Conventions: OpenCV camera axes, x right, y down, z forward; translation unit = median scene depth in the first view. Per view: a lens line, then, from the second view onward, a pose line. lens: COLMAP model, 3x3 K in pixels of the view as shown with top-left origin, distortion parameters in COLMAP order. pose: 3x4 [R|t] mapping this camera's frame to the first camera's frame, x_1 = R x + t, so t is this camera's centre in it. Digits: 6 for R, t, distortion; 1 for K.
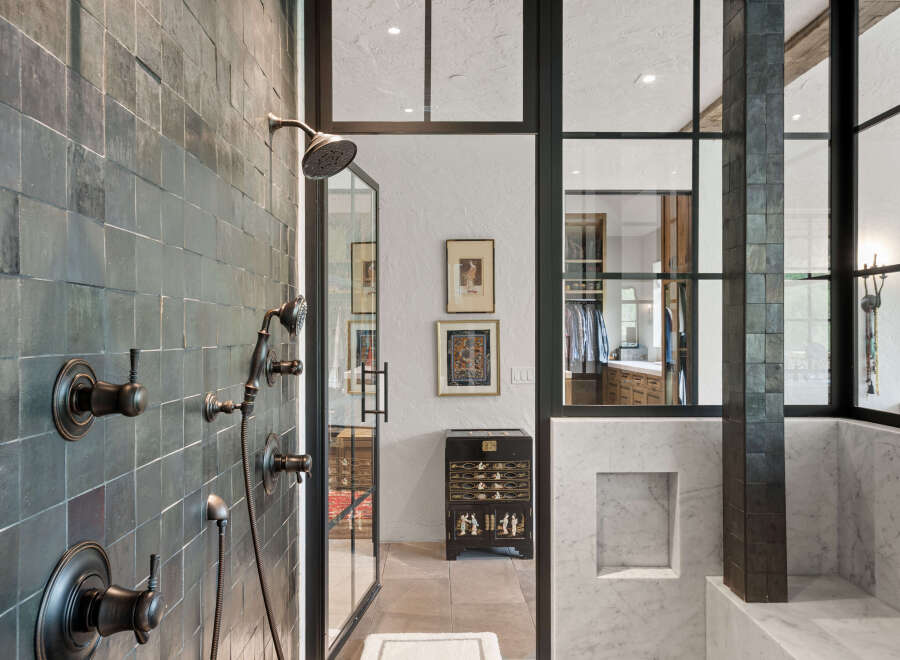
lens RADIAL K [[464.1, 0, 454.7], [0, 464.1, 327.8], [0, 0, 1]] dist [0.011562, -0.002616]
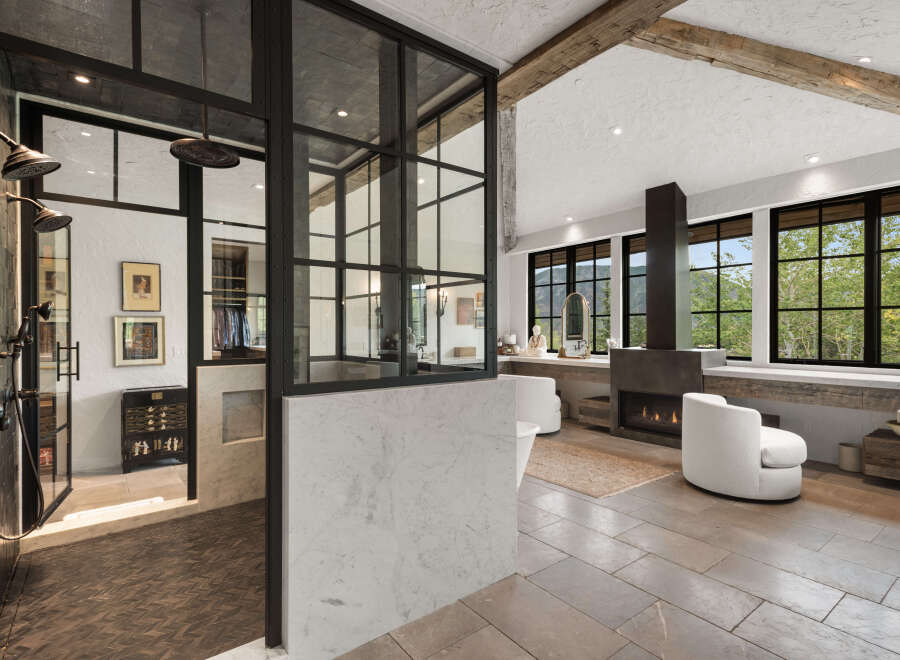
lens RADIAL K [[464.1, 0, 458.4], [0, 464.1, 330.9], [0, 0, 1]] dist [0.011562, -0.002616]
pose [[0.789799, -0.001541, 0.613364, -0.087652], [0.001164, 0.999999, 0.001013, 0.033527], [-0.613365, -0.000086, 0.789800, -0.875355]]
